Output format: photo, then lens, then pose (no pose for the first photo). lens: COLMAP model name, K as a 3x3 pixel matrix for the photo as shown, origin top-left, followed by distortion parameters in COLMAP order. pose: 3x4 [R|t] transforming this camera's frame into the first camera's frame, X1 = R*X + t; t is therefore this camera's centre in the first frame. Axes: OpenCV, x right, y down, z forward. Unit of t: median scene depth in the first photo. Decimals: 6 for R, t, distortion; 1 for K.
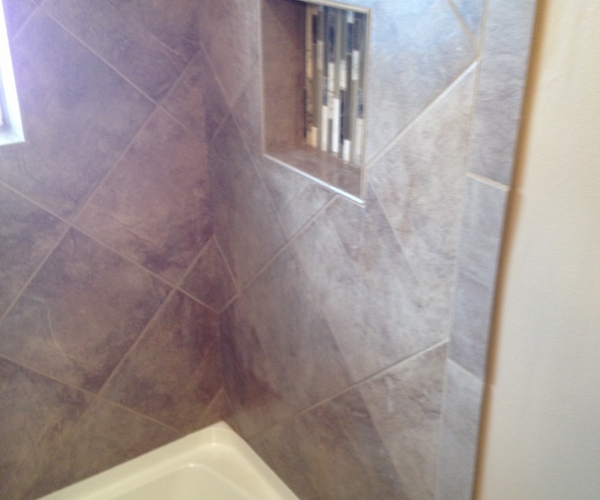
lens RADIAL K [[723.8, 0, 300.0], [0, 723.8, 250.0], [0, 0, 1]] dist [0.187303, -0.540684]
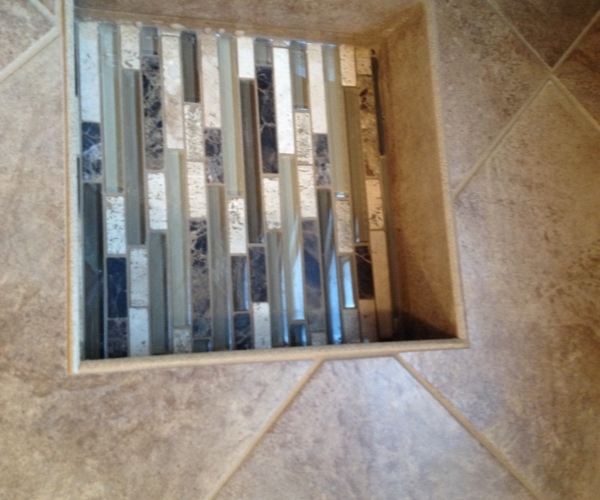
lens RADIAL K [[723.8, 0, 300.0], [0, 723.8, 250.0], [0, 0, 1]] dist [0.187303, -0.540684]
pose [[-0.829253, 0.137037, 0.541811, -0.165945], [-0.306918, -0.921862, -0.236583, -0.115468], [0.467055, -0.362479, 0.806516, 0.434500]]
